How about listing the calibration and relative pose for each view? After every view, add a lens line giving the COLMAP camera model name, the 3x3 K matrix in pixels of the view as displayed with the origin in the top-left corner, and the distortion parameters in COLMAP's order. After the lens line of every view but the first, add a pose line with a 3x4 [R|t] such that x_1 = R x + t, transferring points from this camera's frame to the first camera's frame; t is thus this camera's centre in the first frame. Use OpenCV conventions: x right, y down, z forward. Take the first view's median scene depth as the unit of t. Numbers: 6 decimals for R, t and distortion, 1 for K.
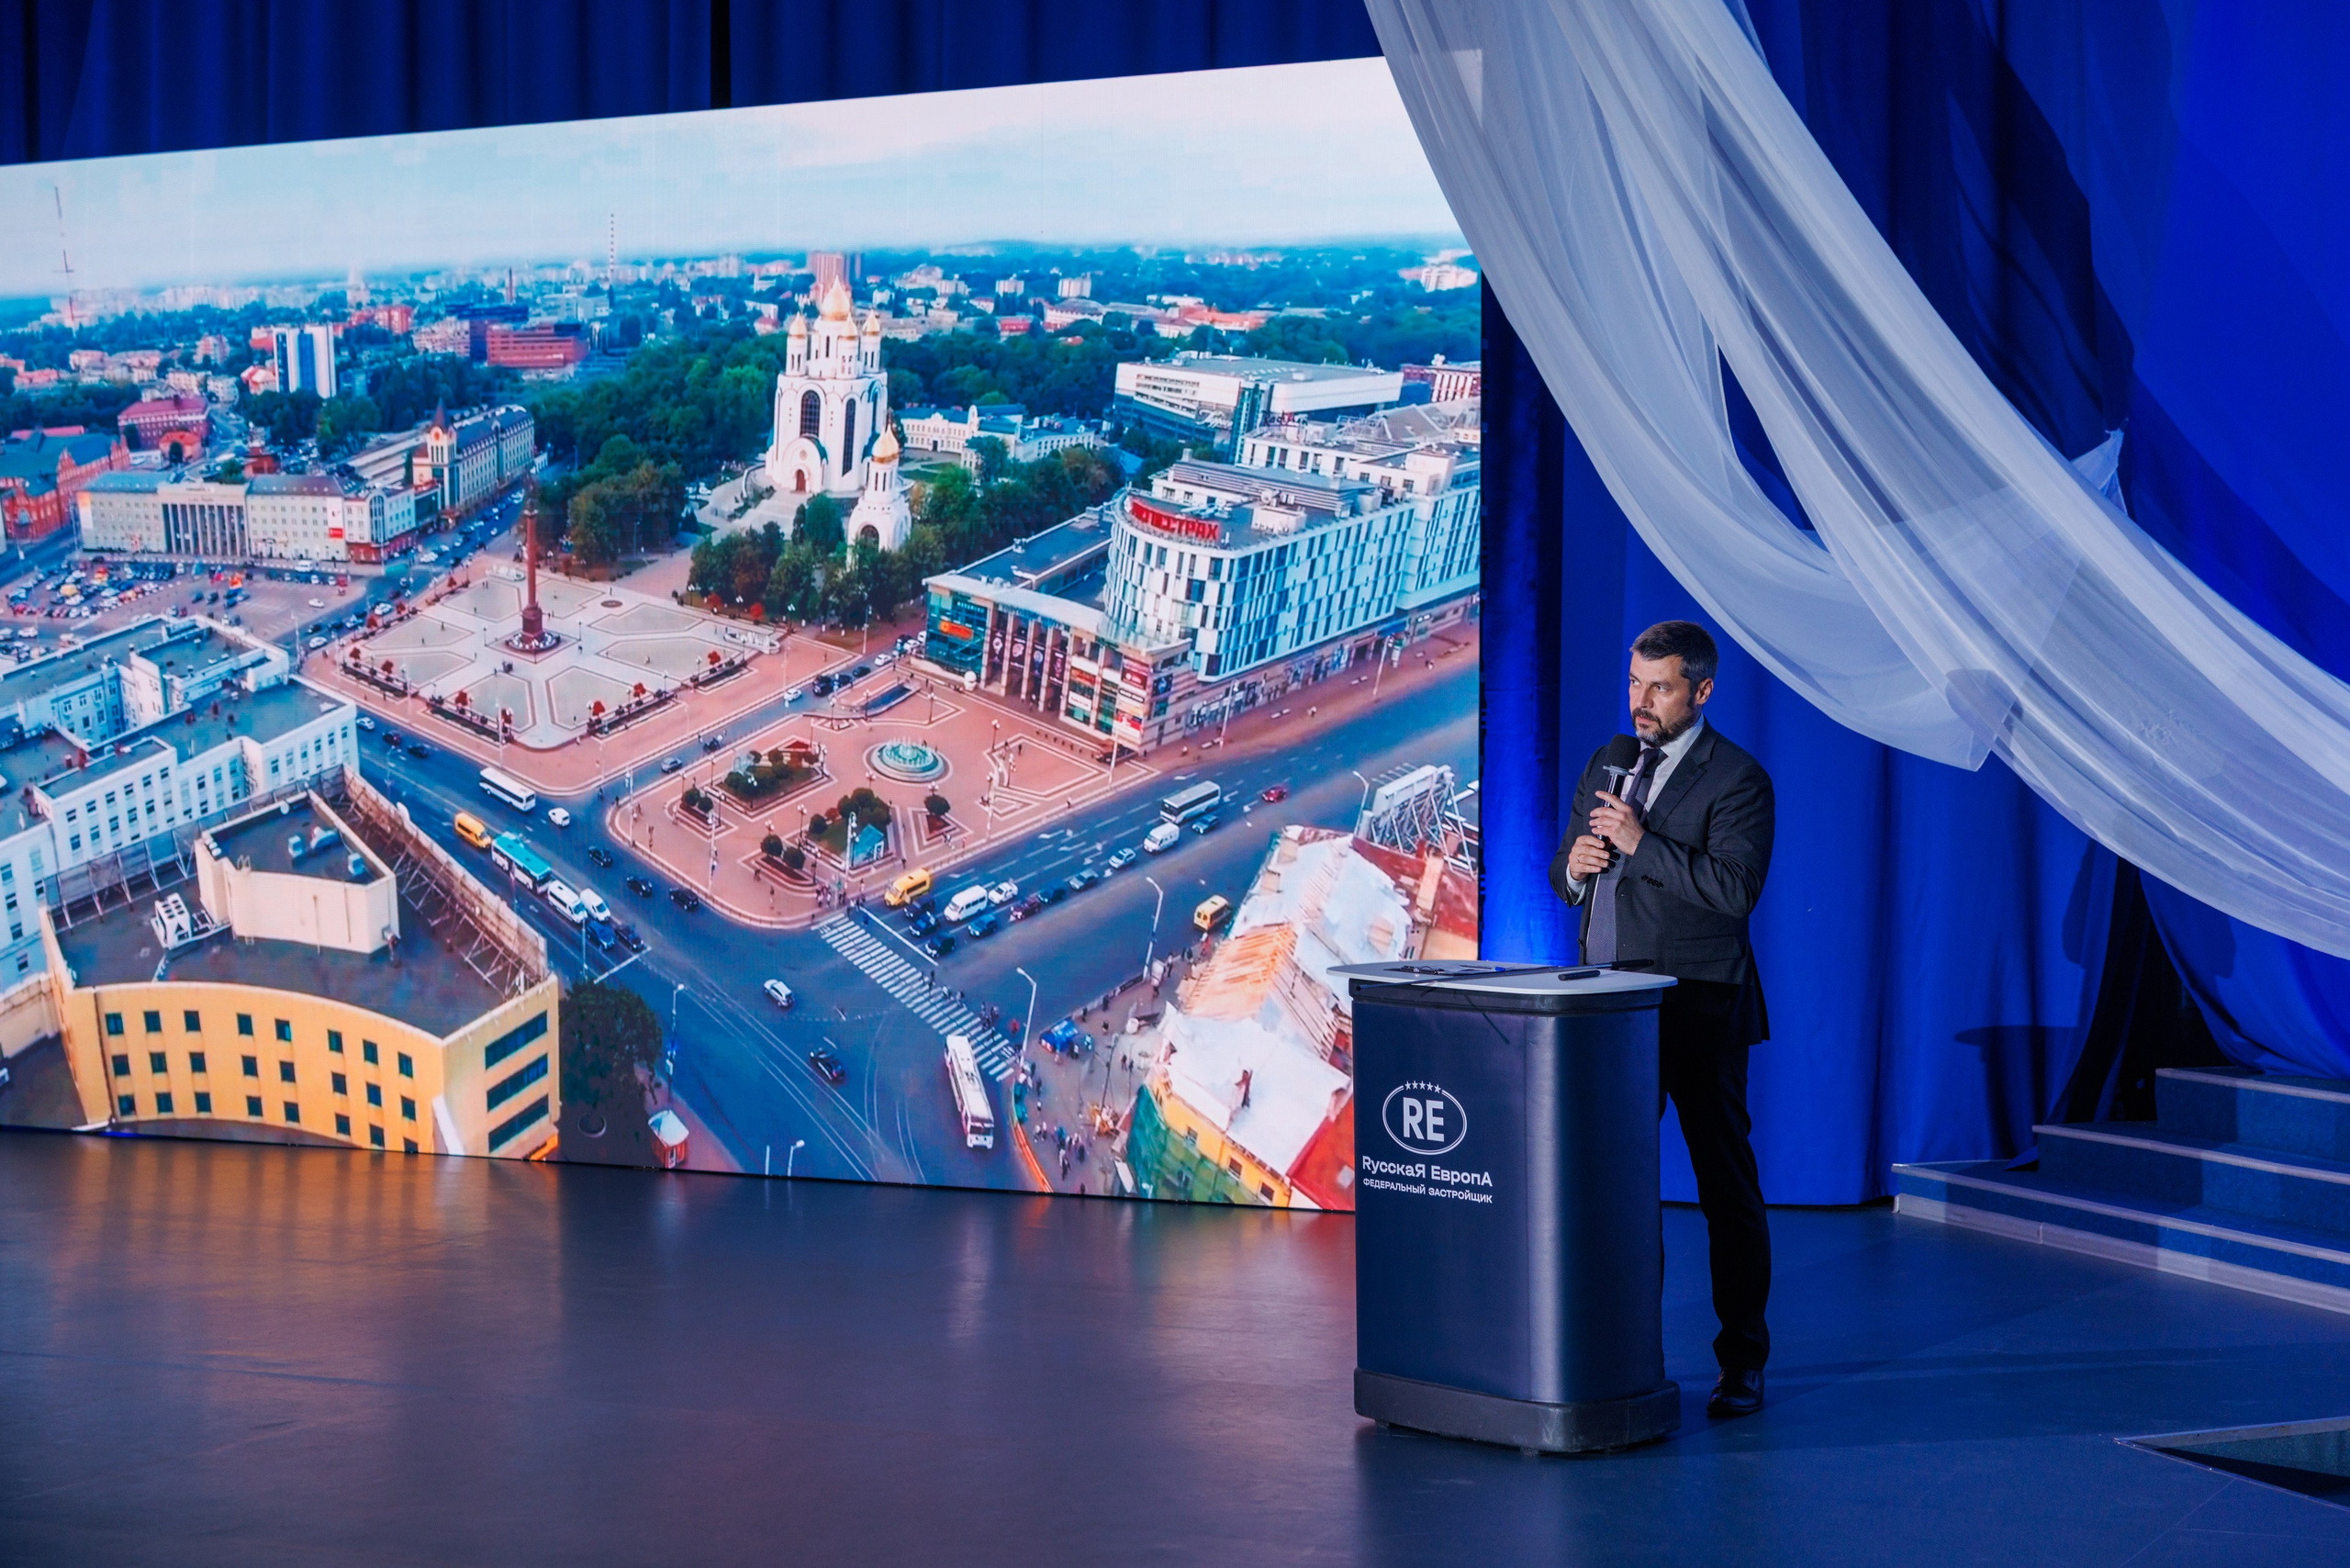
lens RADIAL K [[4101.0, 0, 1174.7], [0, 4101.0, 779.0], [0, 0, 1]] dist [0.028390, 0.019423]
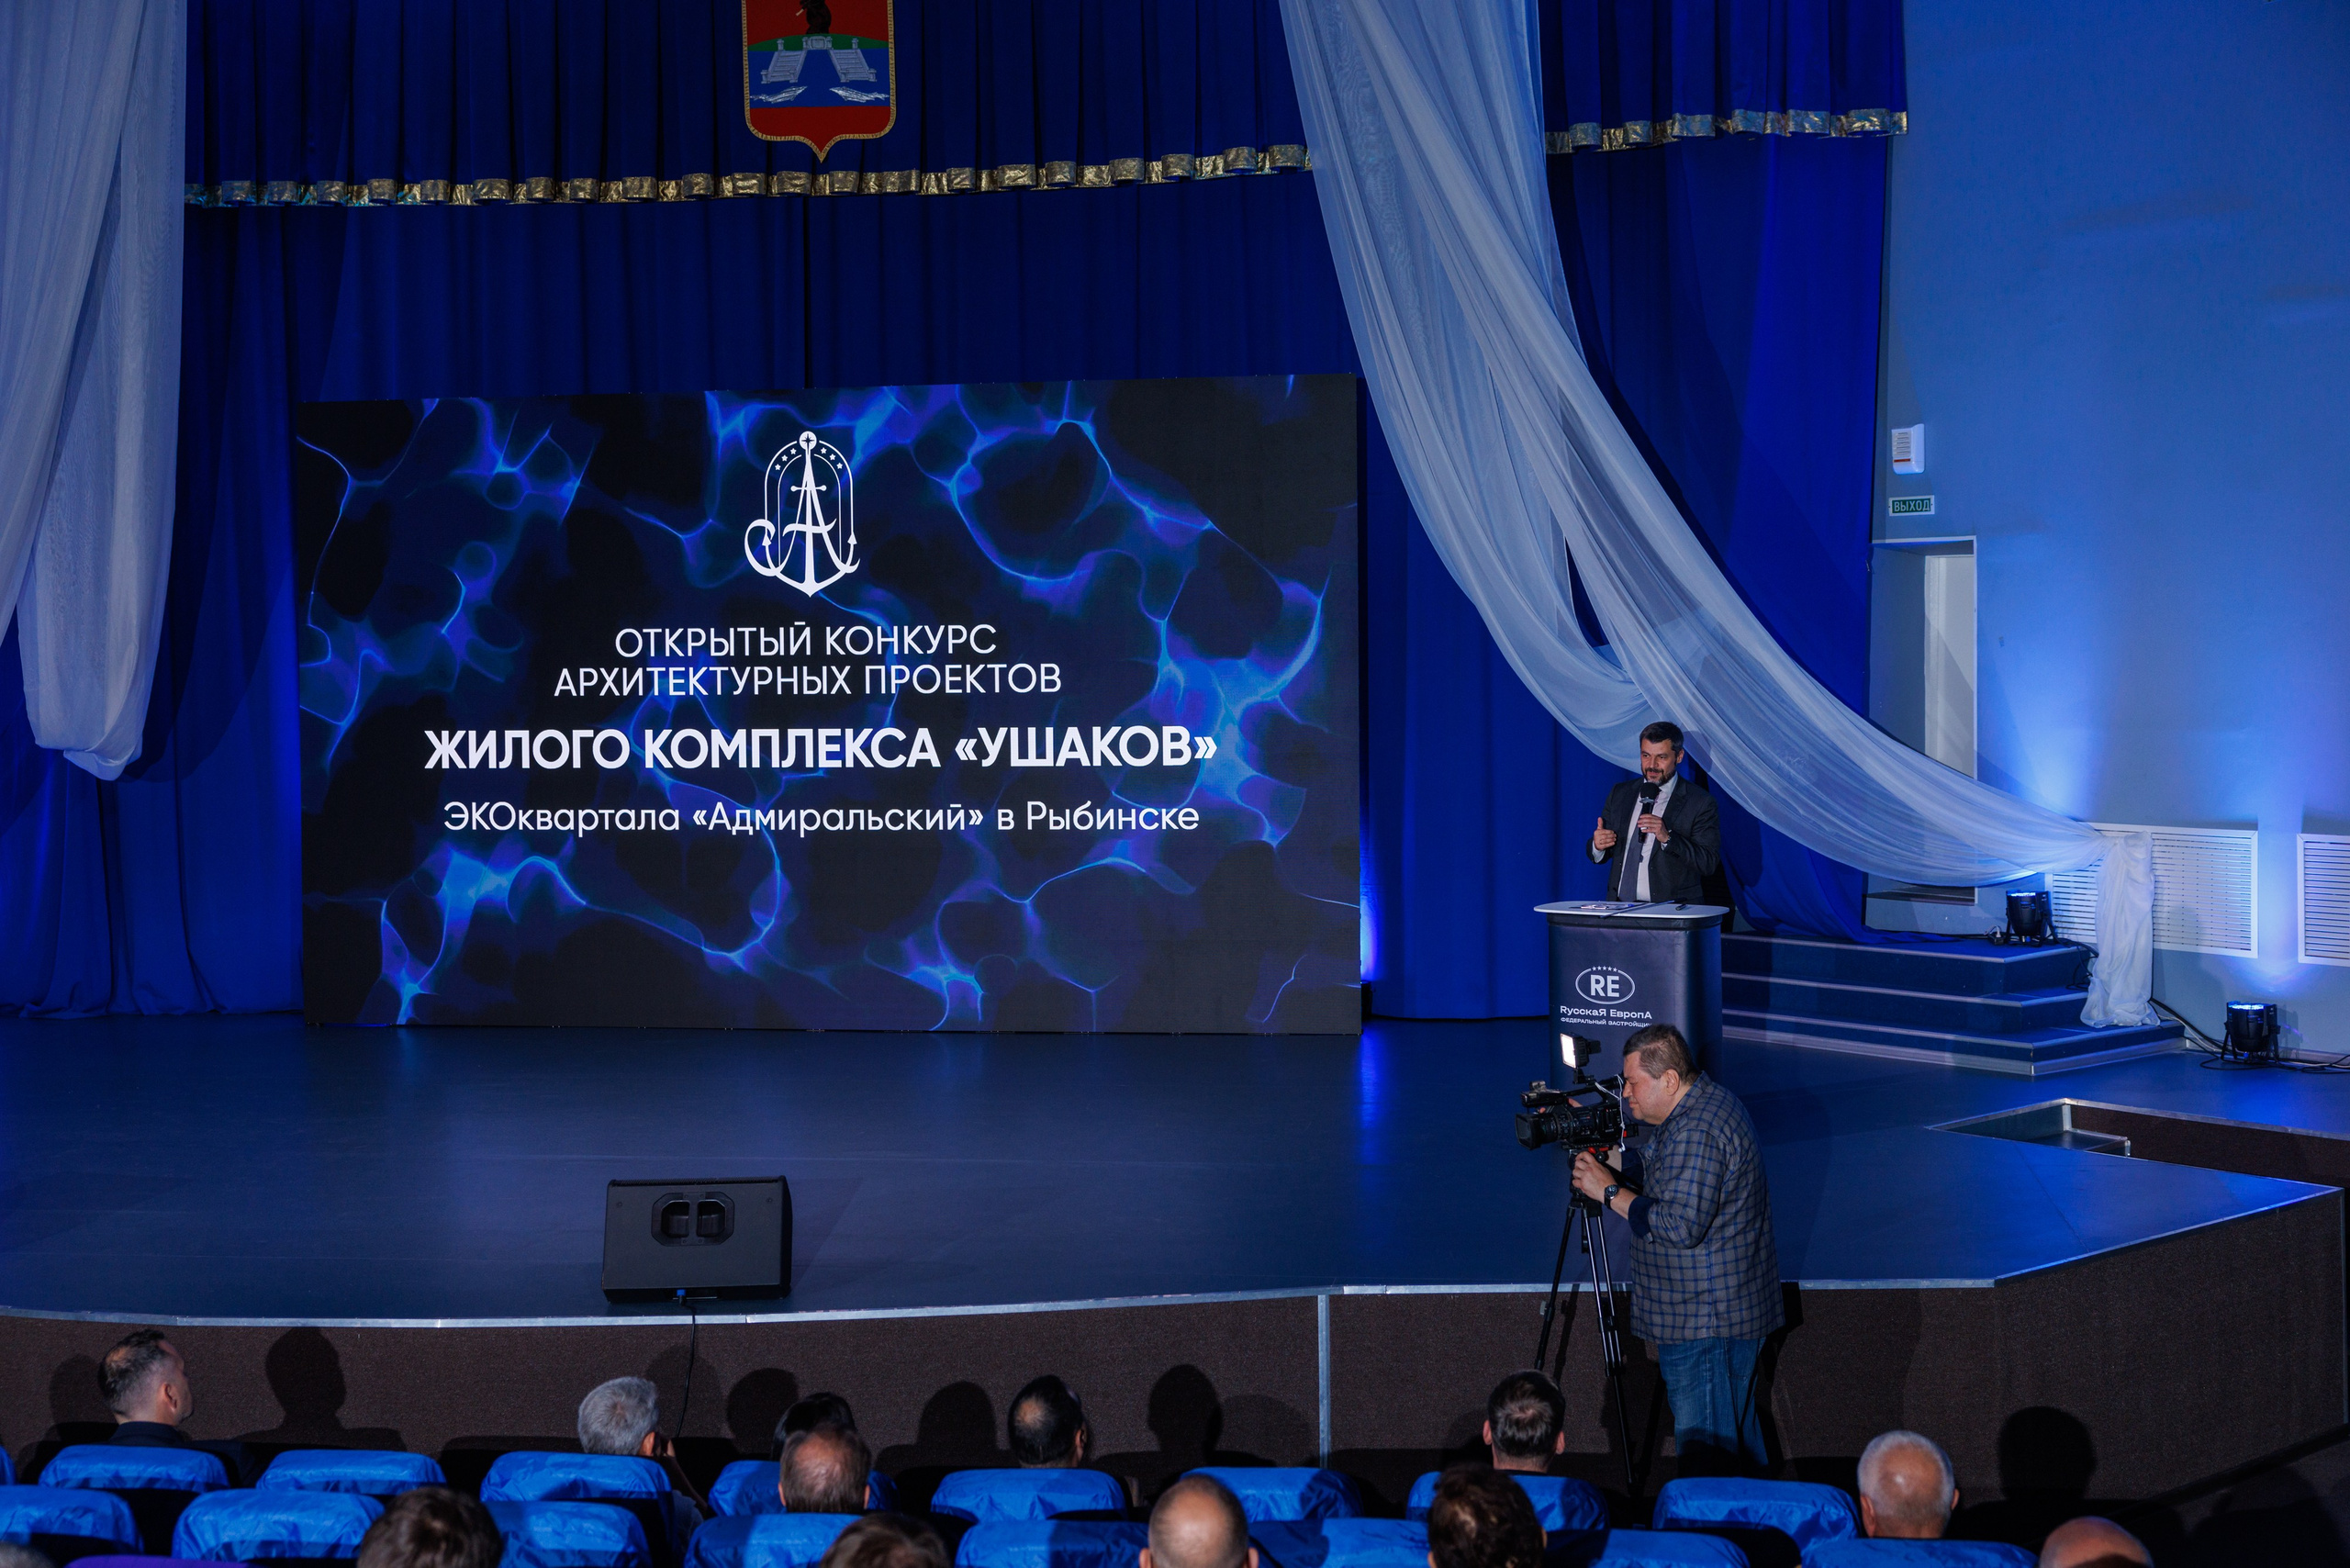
lens RADIAL K [[2889.0, 0, 1168.3], [0, 2889.0, 782.9], [0, 0, 1]] dist [0.001698, -0.000272]
pose [[0.950991, -0.026657, 0.308068, -0.451673], [0.018708, 0.999412, 0.028727, -0.045261], [-0.308653, -0.021556, 0.950930, -0.185038]]
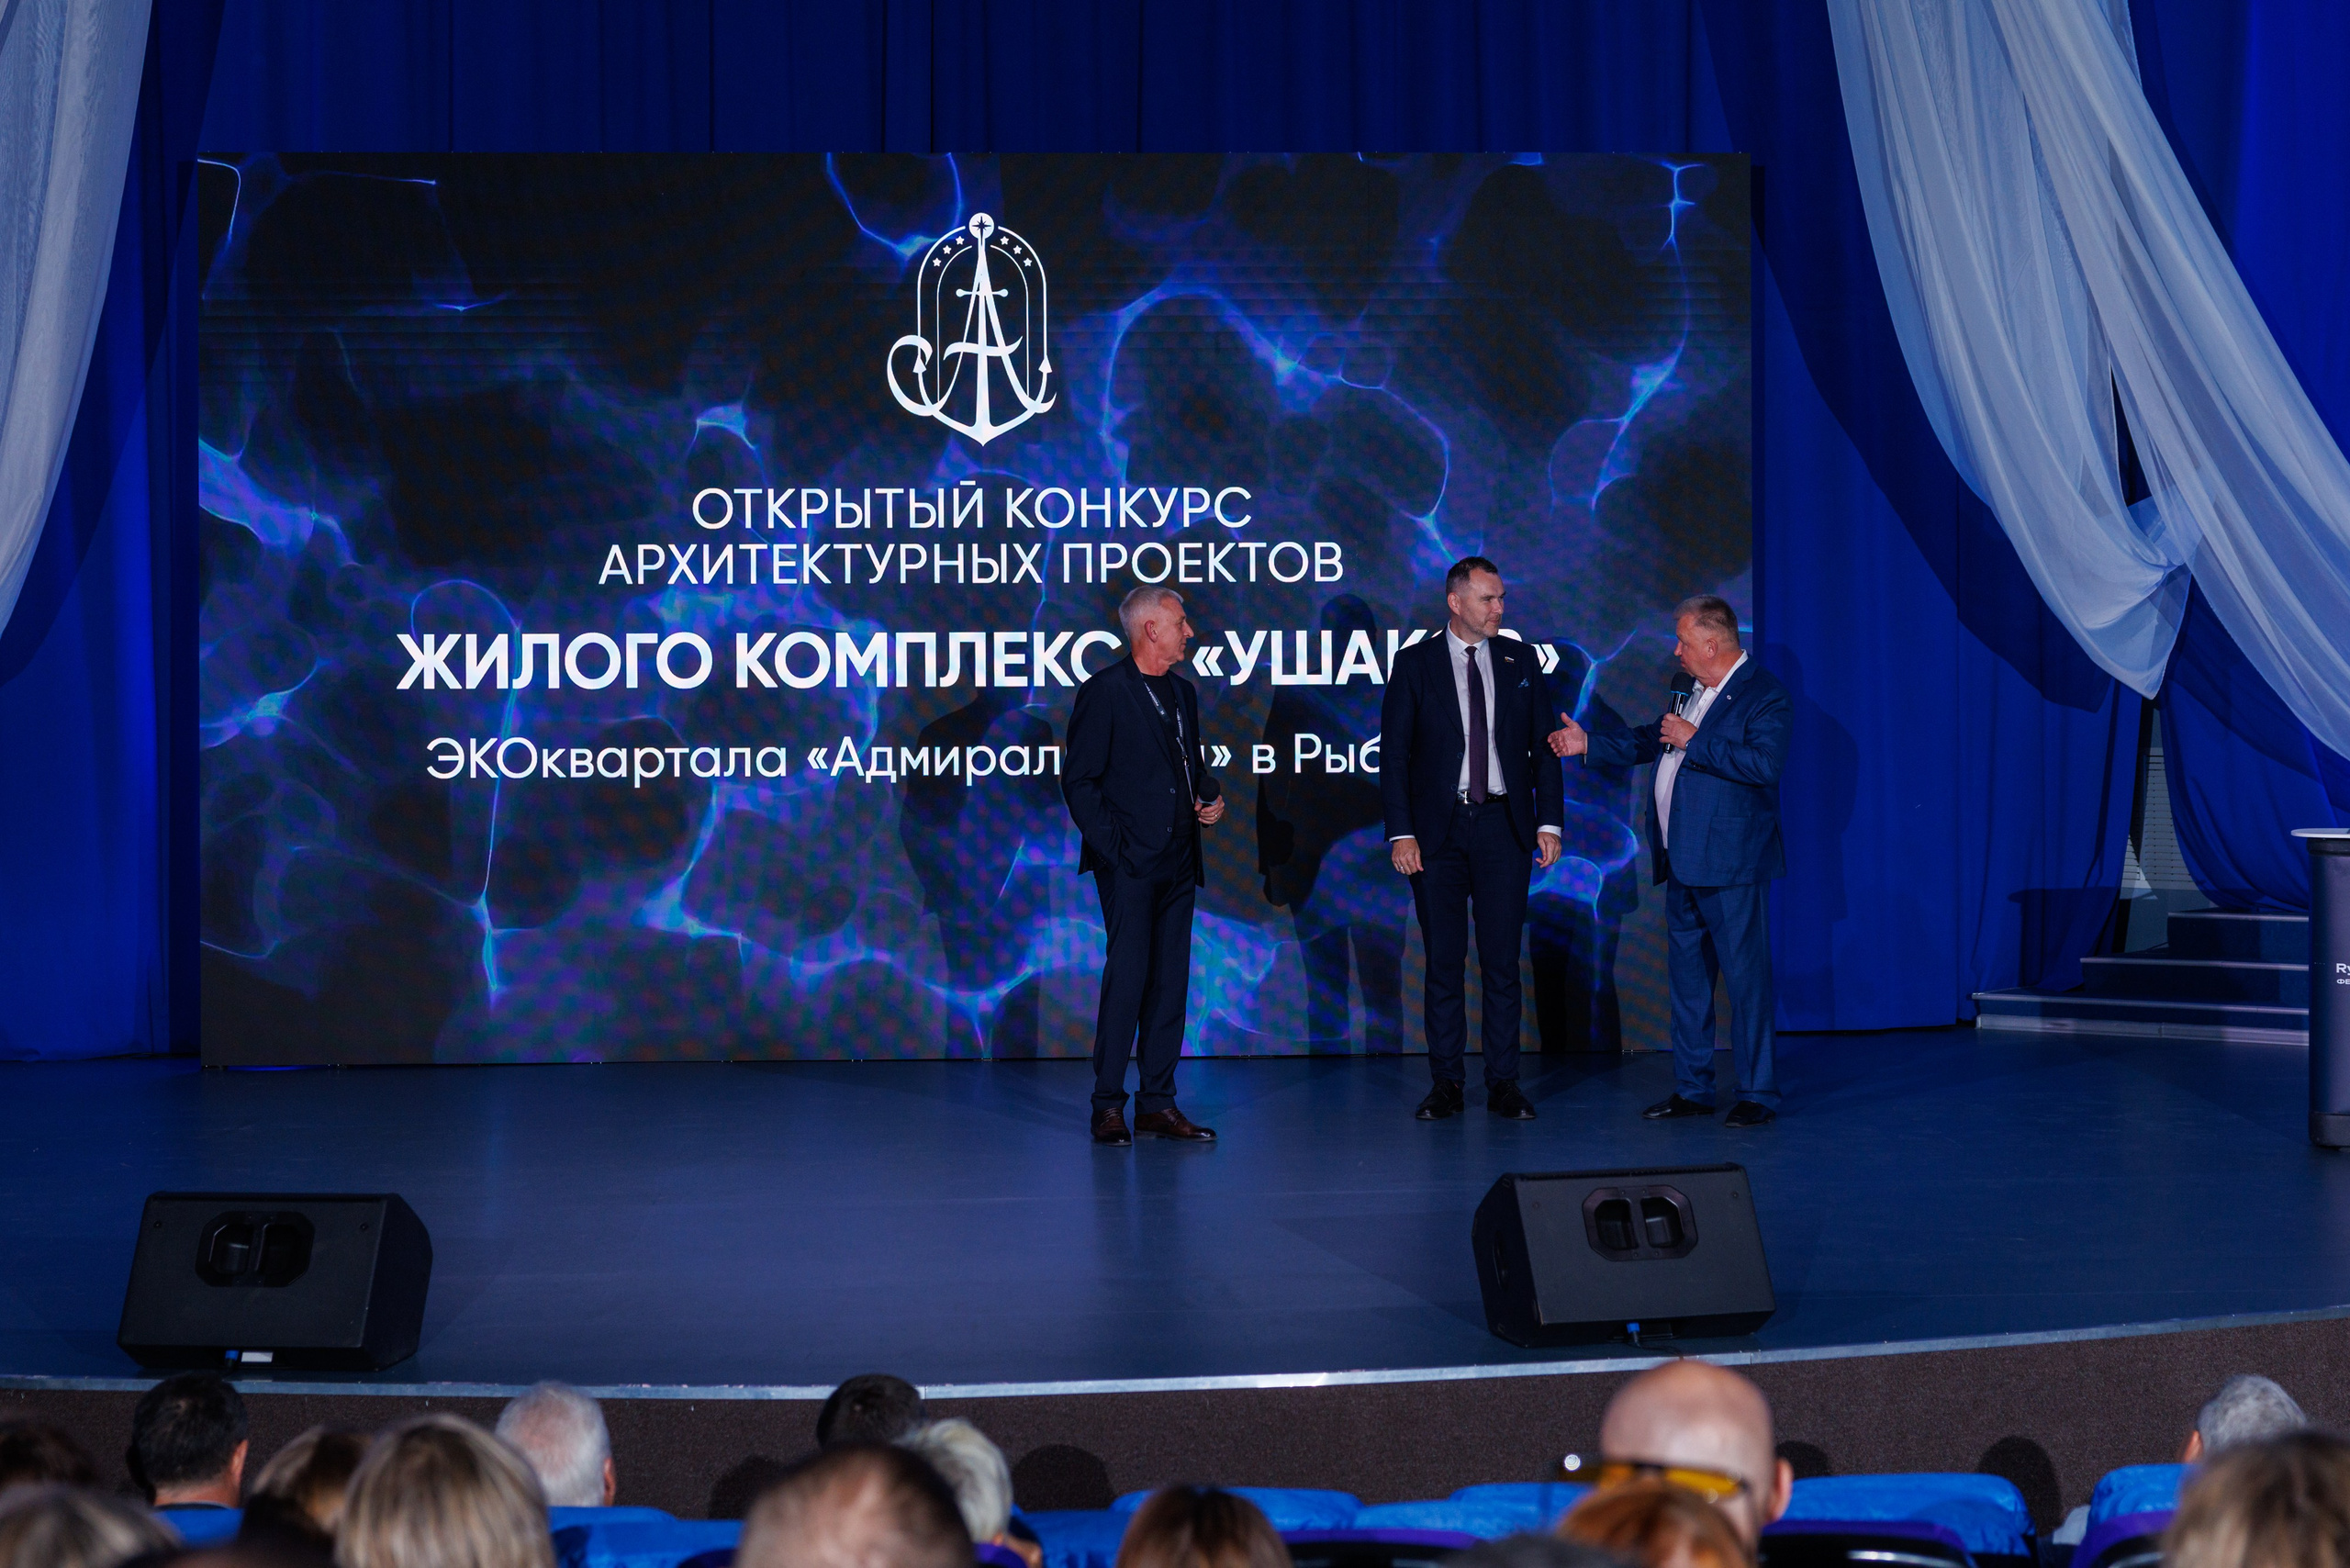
lens RADIAL K [[3936.3, 0, 1187.5], [0, 3936.3, 728.8], [0, 0, 1]] dist [0.016673, -0.022977]
pose [[0.861339, -0.014348, 0.507828, -0.834500], [0.016384, 0.999866, 0.000460, 0.002268], [-0.507767, 0.007924, 0.861458, 0.014945]]
